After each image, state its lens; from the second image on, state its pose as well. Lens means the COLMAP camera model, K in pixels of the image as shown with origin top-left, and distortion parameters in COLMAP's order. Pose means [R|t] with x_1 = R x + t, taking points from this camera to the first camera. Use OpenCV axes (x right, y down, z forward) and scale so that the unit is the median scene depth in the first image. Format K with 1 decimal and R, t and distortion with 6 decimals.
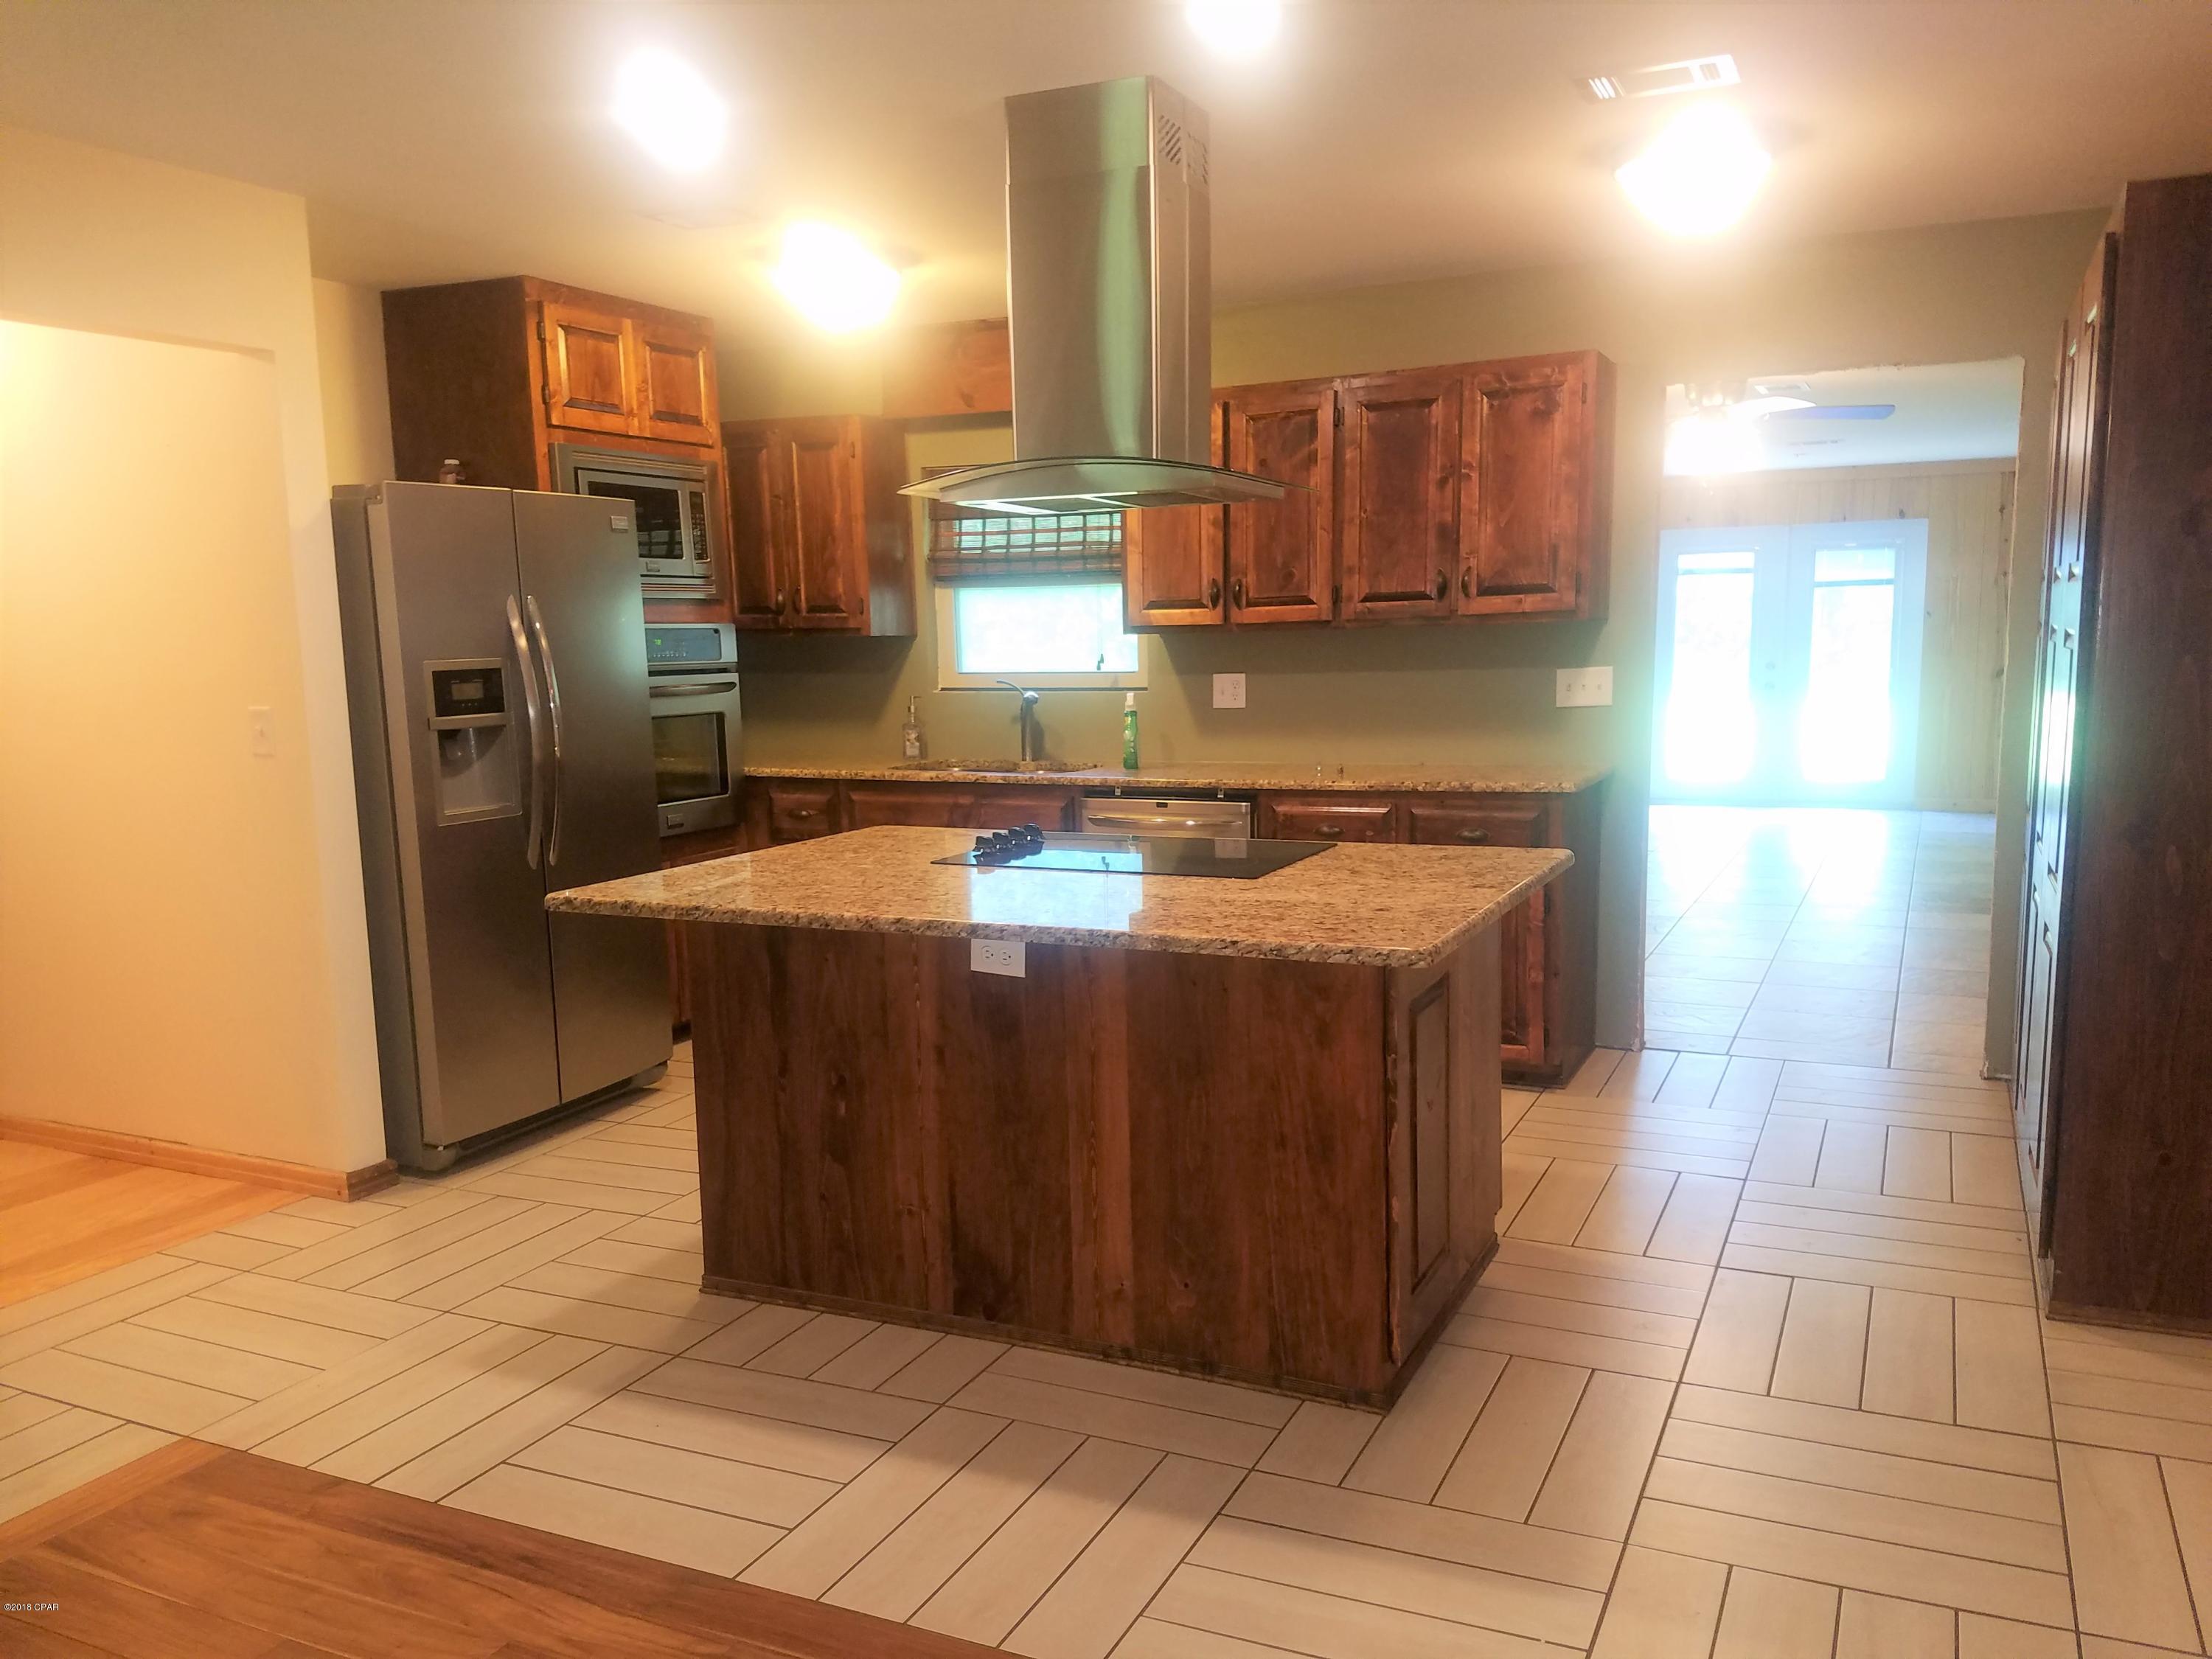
lens RADIAL K [[1681.3, 0, 1115.4], [0, 1681.3, 890.5], [0, 0, 1]] dist [0.253062, -0.425671]
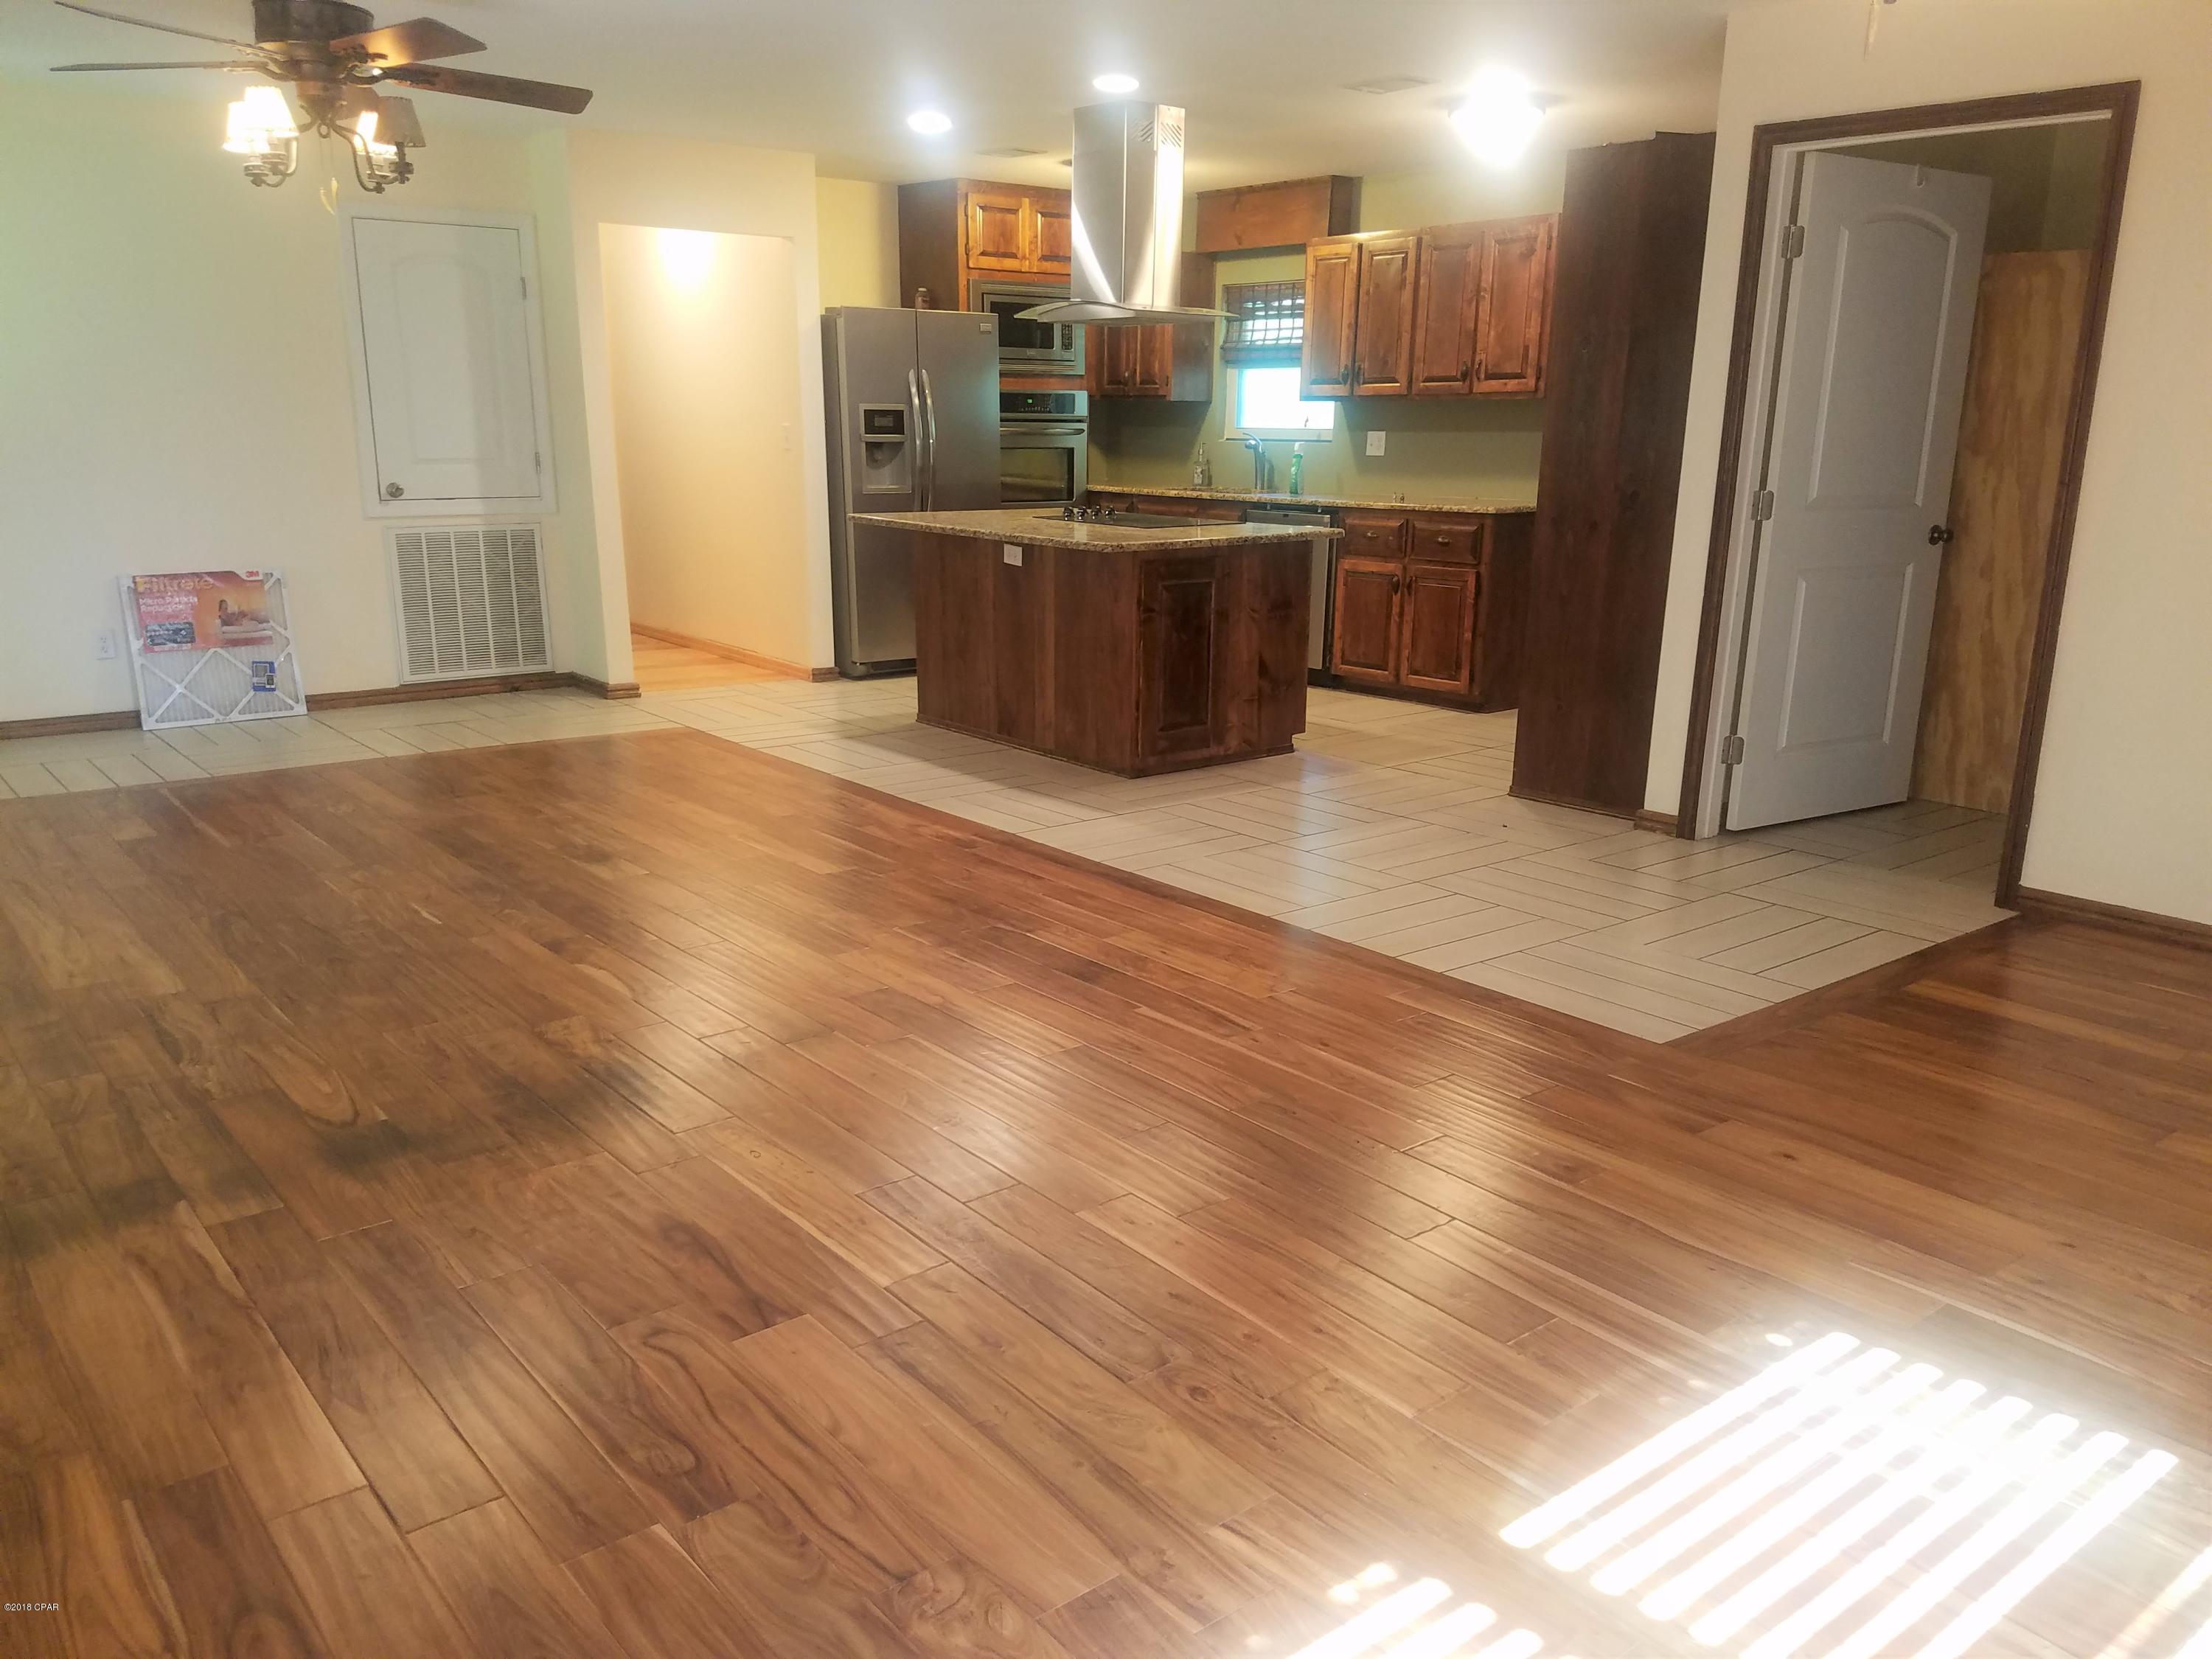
lens RADIAL K [[1681.3, 0, 1115.4], [0, 1681.3, 890.5], [0, 0, 1]] dist [0.253062, -0.425671]
pose [[0.895858, 0.148819, -0.418678, 0.626437], [-0.097985, 0.985215, 0.140535, 0.089297], [0.433403, -0.084875, 0.897195, -0.543731]]
